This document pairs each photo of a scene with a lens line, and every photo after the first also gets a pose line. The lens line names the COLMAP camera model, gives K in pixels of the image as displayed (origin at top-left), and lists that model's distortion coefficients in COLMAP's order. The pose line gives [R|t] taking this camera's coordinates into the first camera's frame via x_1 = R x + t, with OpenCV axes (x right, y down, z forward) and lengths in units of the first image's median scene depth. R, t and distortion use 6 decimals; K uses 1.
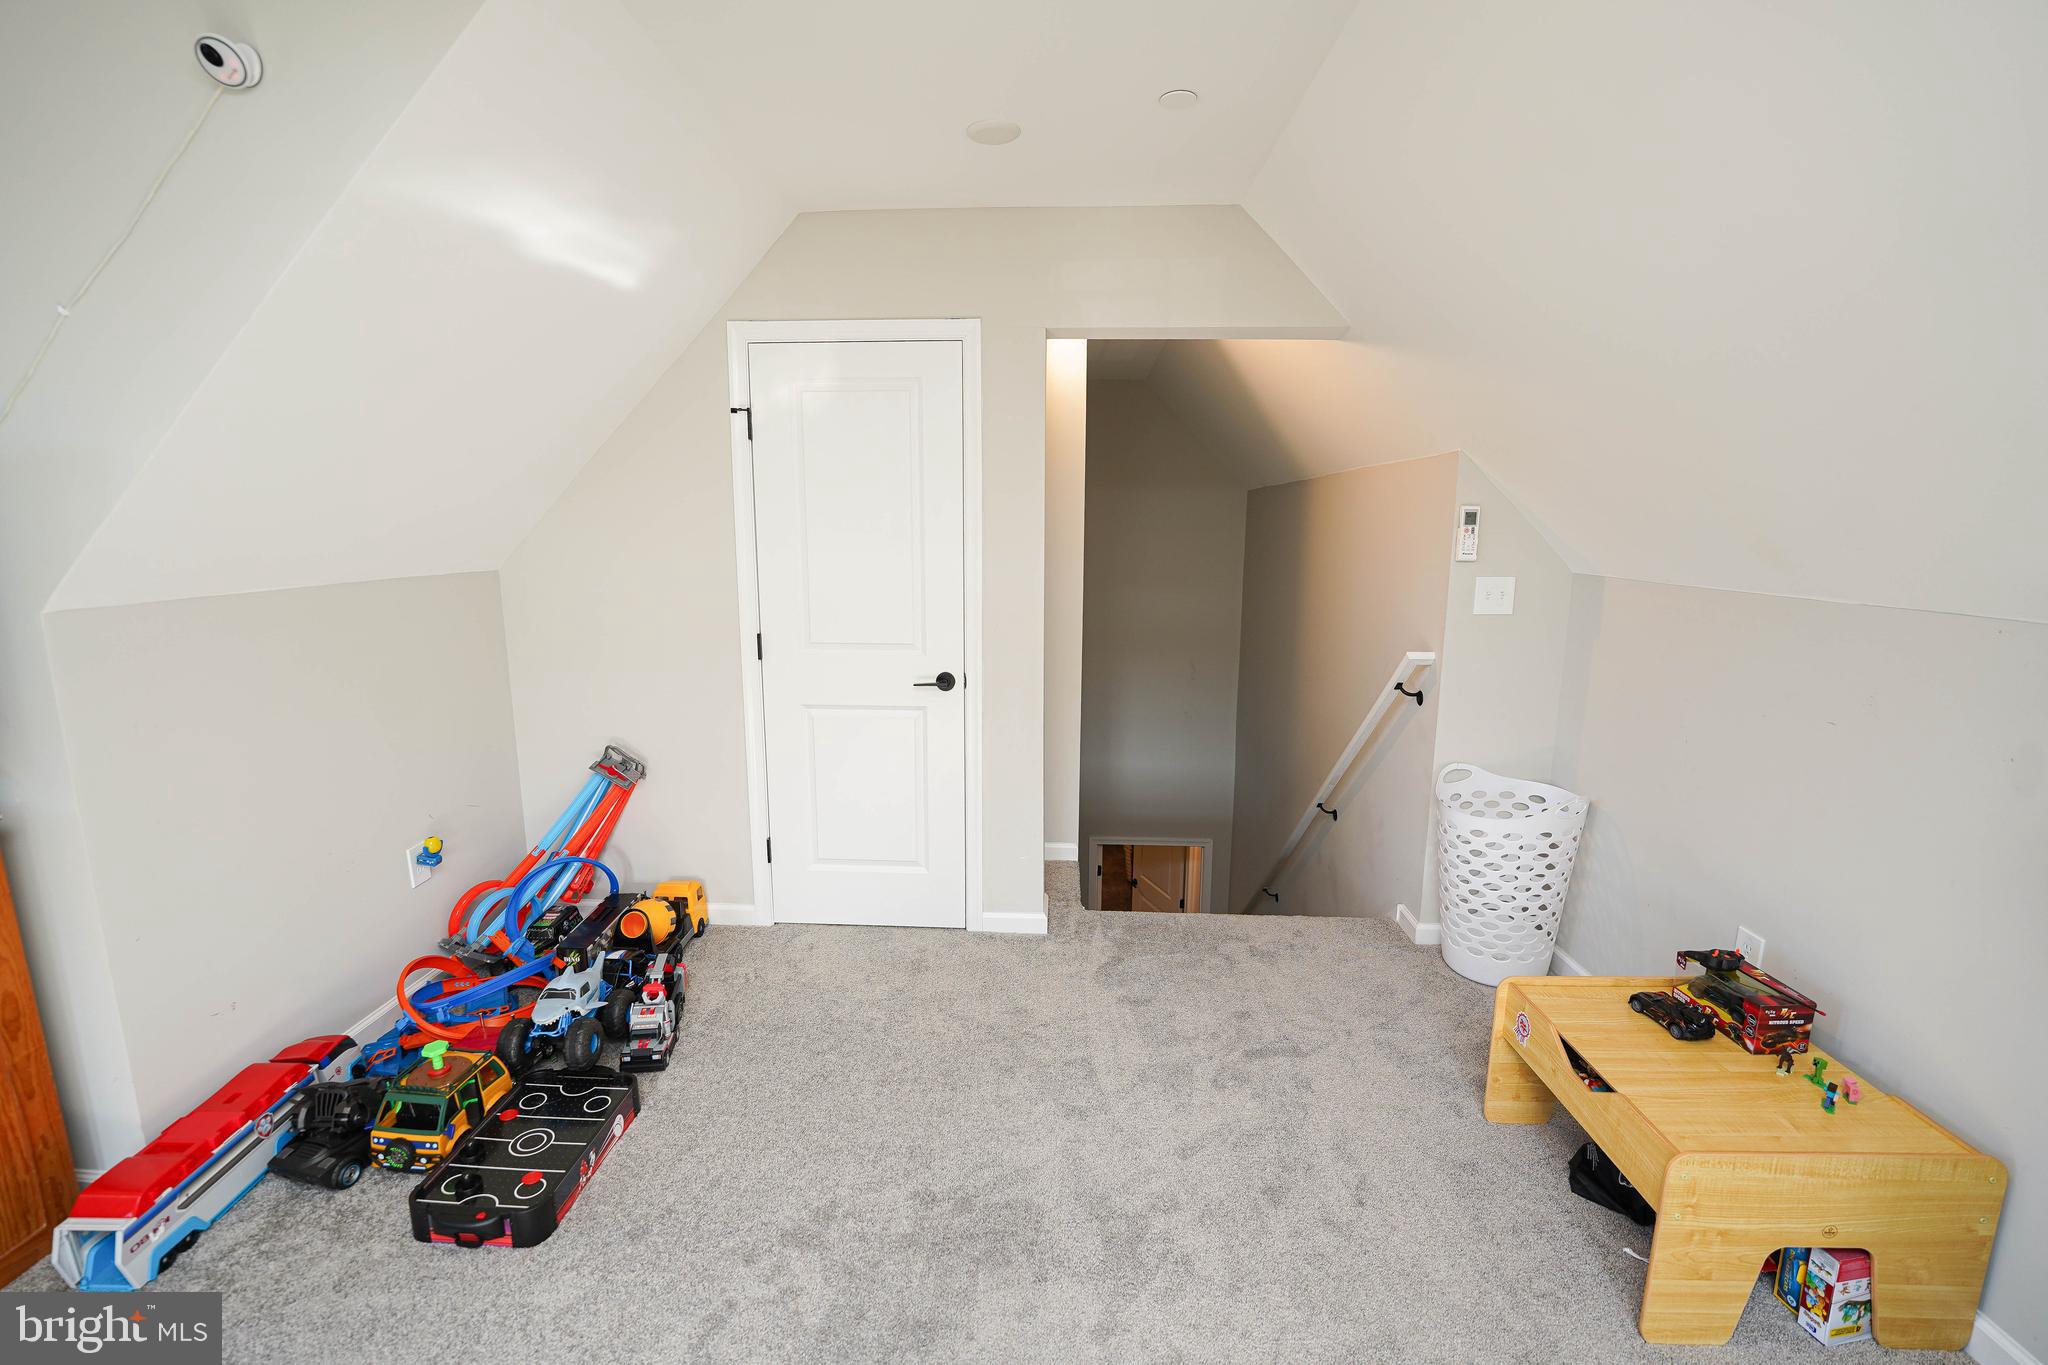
lens RADIAL K [[903.1, 0, 1002.0], [0, 903.1, 681.2], [0, 0, 1]] dist [-0.028856, 0.005363]
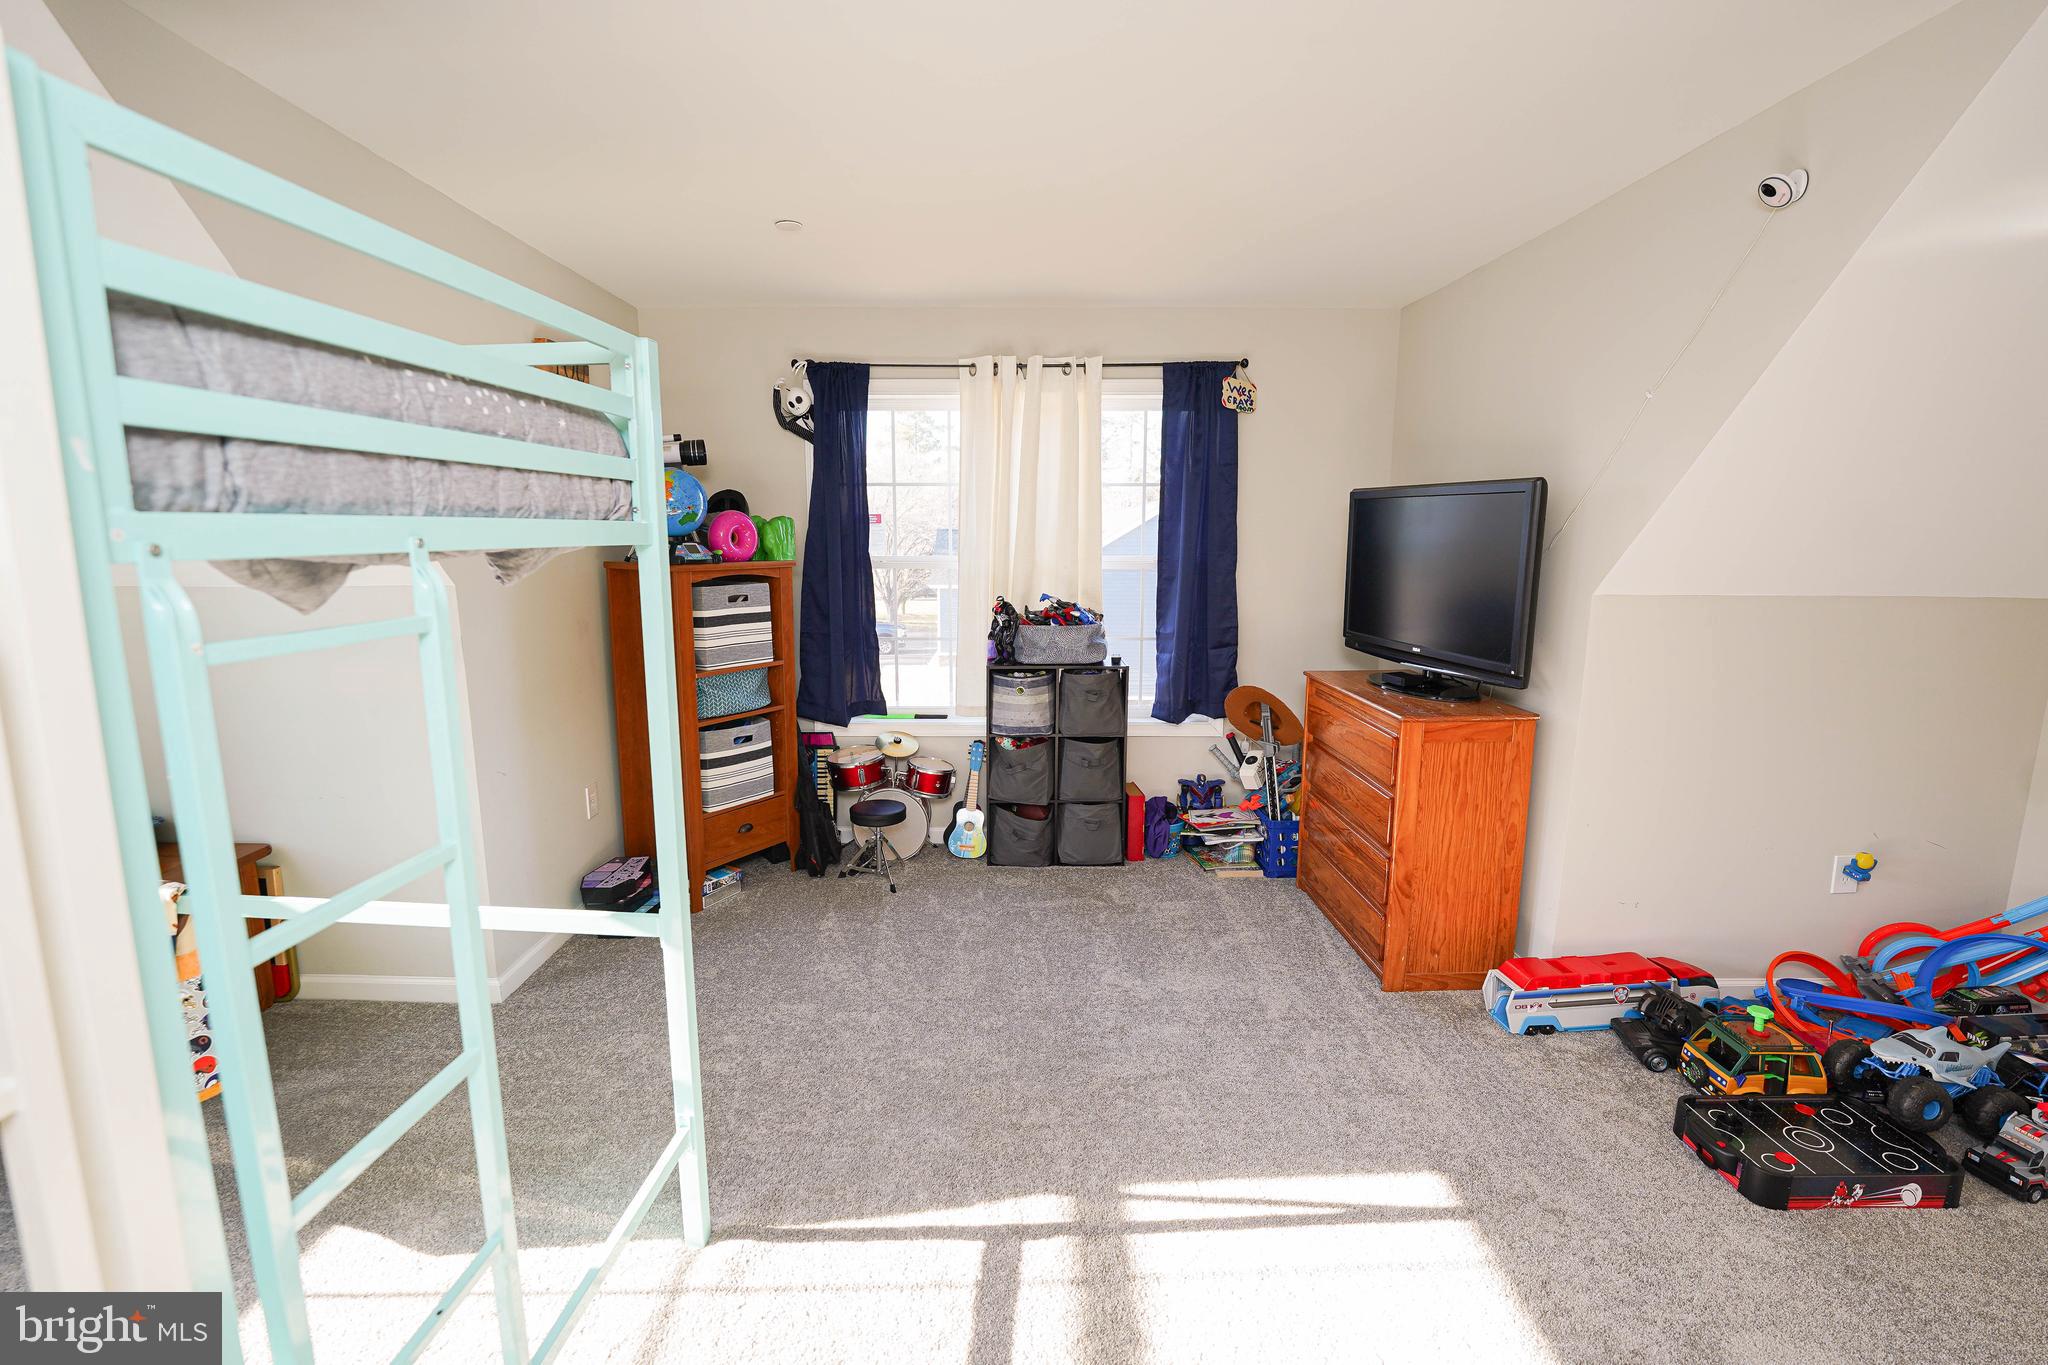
lens RADIAL K [[903.1, 0, 1002.0], [0, 903.1, 681.2], [0, 0, 1]] dist [-0.028856, 0.005363]
pose [[0.050441, 0.163491, -0.985255, 0.334513], [-0.181725, 0.971544, 0.151912, 0.015966], [0.982055, 0.171383, 0.078716, -0.087582]]
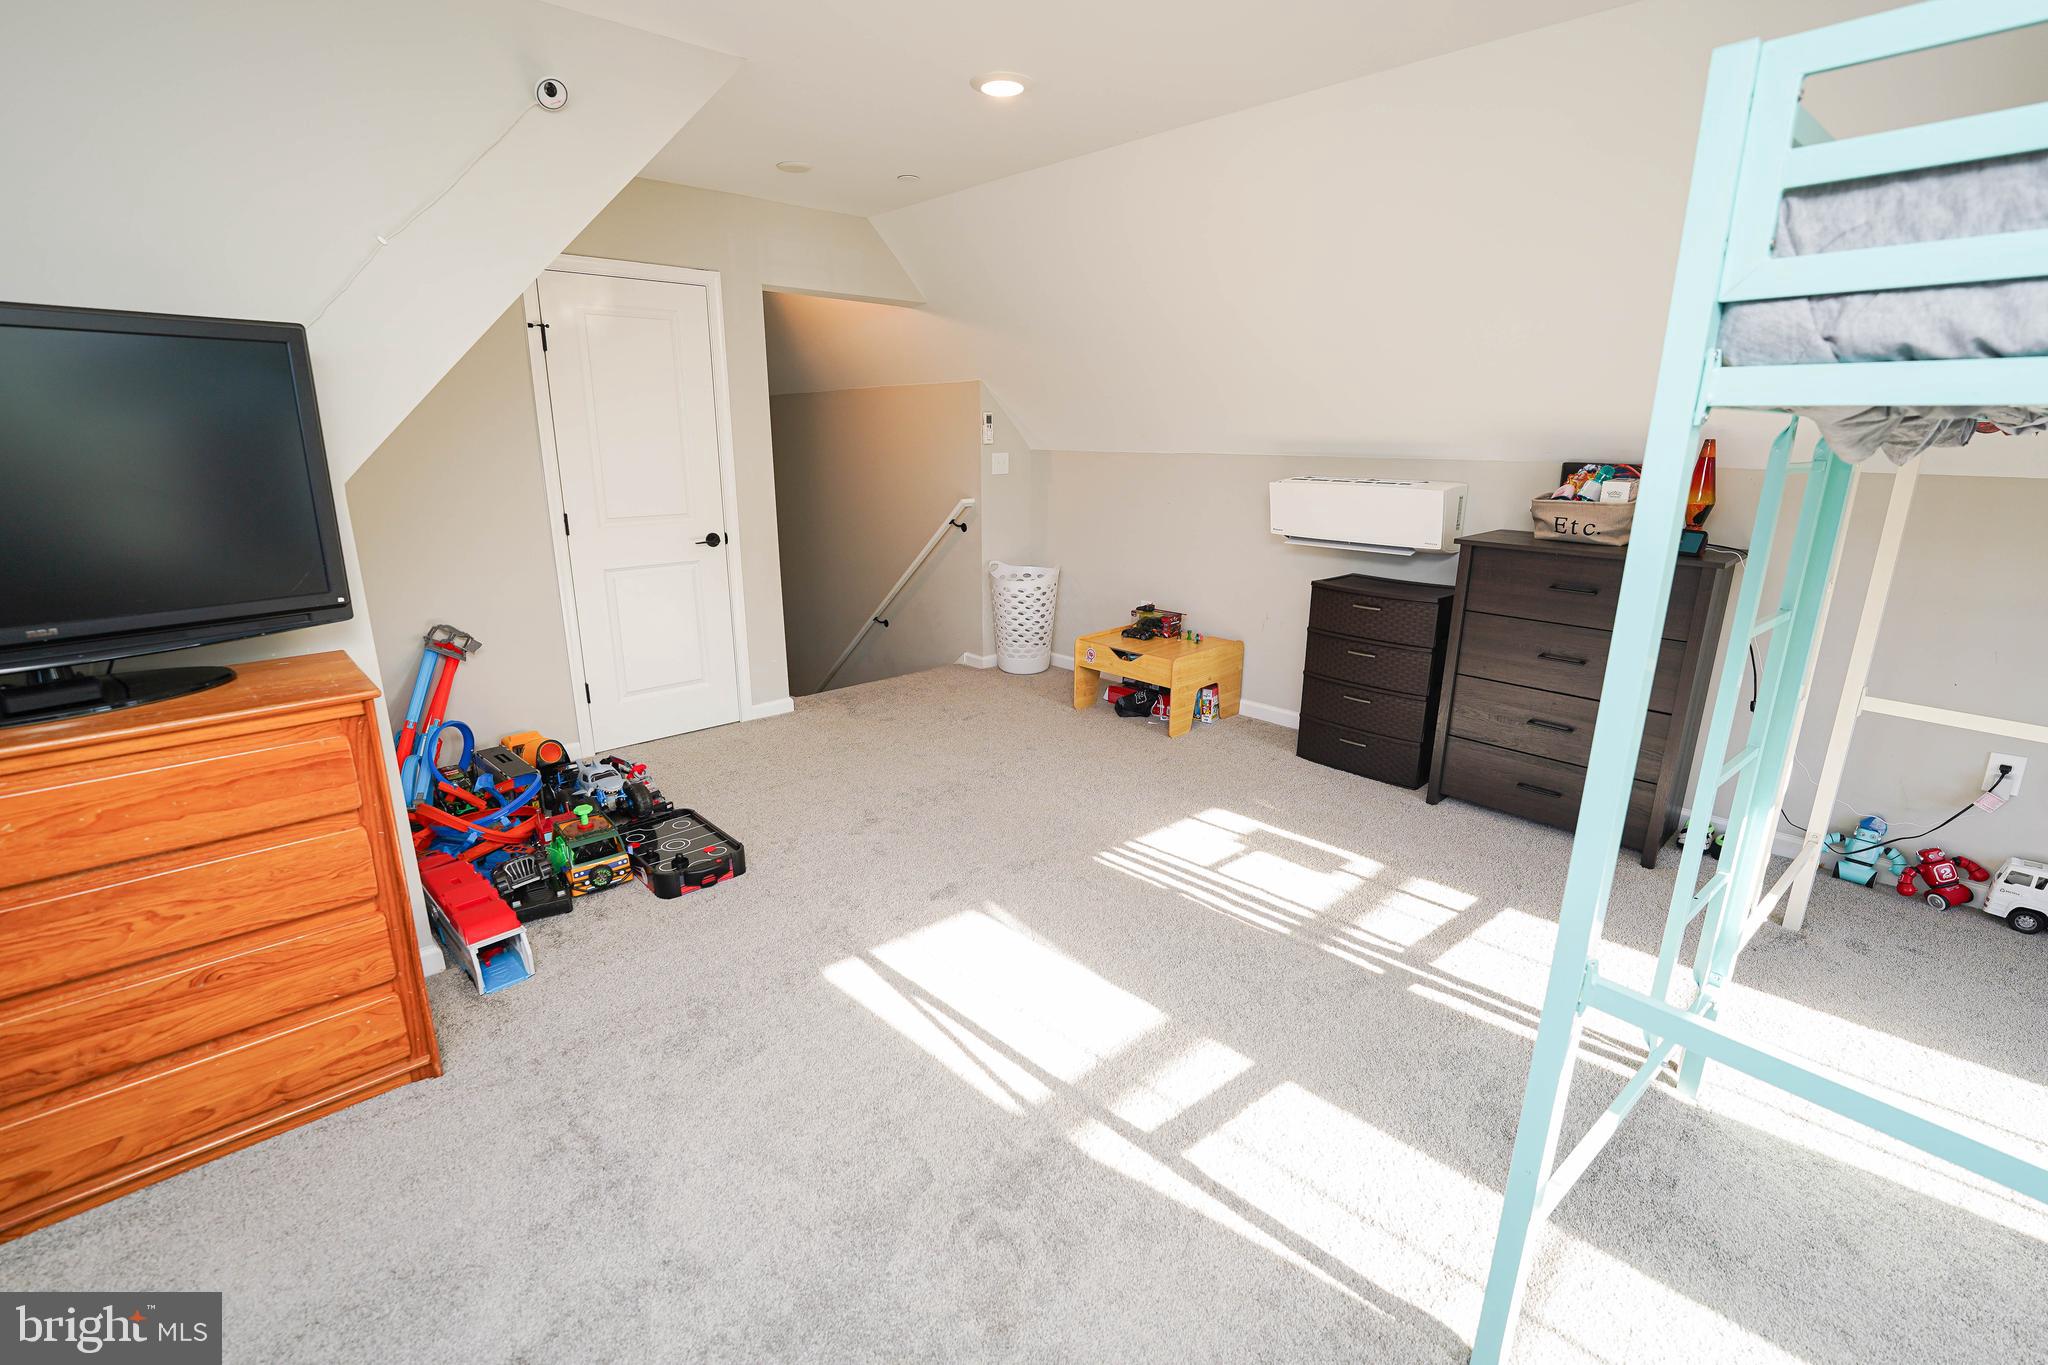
lens RADIAL K [[892.1, 0, 1024.0], [0, 892.1, 682.5], [0, 0, 1]] dist [-0.040033, -0.000052]
pose [[0.690780, -0.195424, 0.696156, -1.071416], [0.125297, 0.980571, 0.150935, 0.102987], [-0.712127, -0.017037, 0.701844, -0.422269]]
